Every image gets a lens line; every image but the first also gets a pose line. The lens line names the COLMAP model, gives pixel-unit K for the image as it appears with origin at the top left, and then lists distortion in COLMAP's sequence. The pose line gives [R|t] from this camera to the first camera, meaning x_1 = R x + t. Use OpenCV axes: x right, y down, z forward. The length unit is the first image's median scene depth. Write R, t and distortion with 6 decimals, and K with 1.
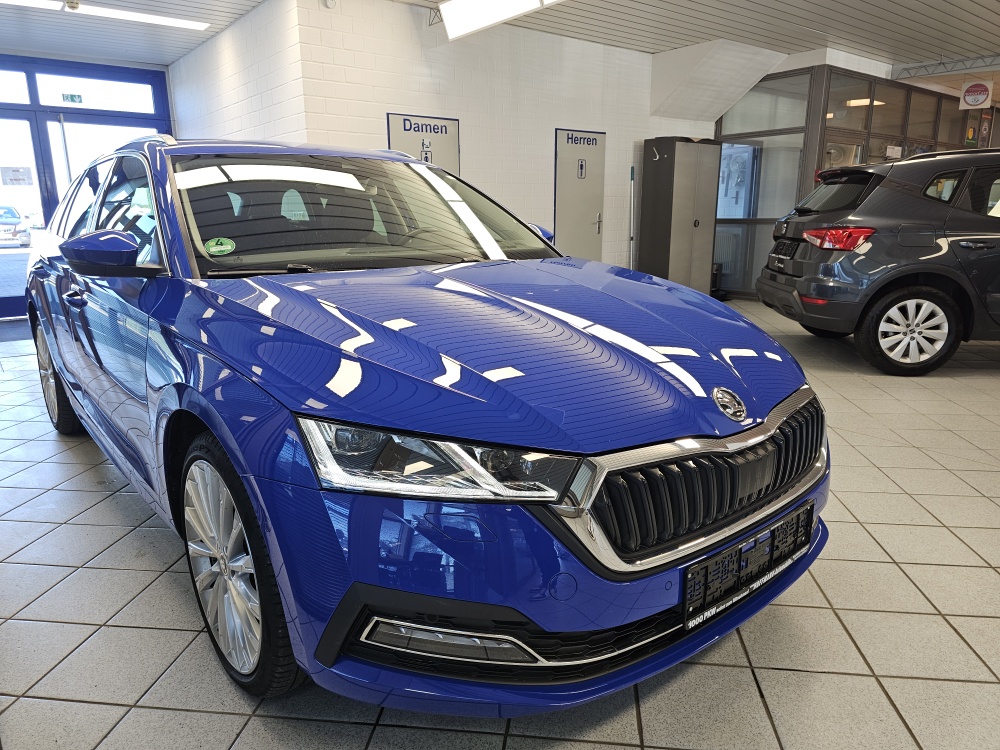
lens RADIAL K [[680.2, 0, 500.0], [0, 680.2, 375.0], [0, 0, 1]] dist [0.059445, -0.046397]
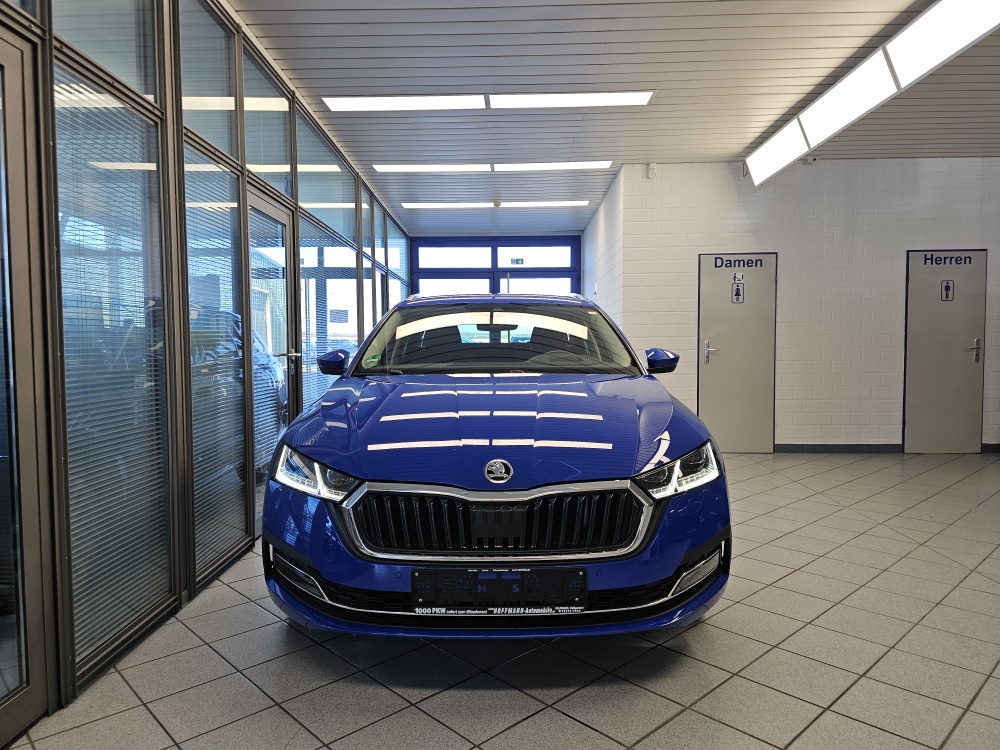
lens RADIAL K [[680.2, 0, 500.0], [0, 680.2, 375.0], [0, 0, 1]] dist [0.059445, -0.046397]
pose [[0.762703, 0.033545, -0.645878, 0.266495], [-0.149069, 0.980883, -0.125088, 0.004585], [0.629335, 0.191686, 0.753123, -0.018895]]
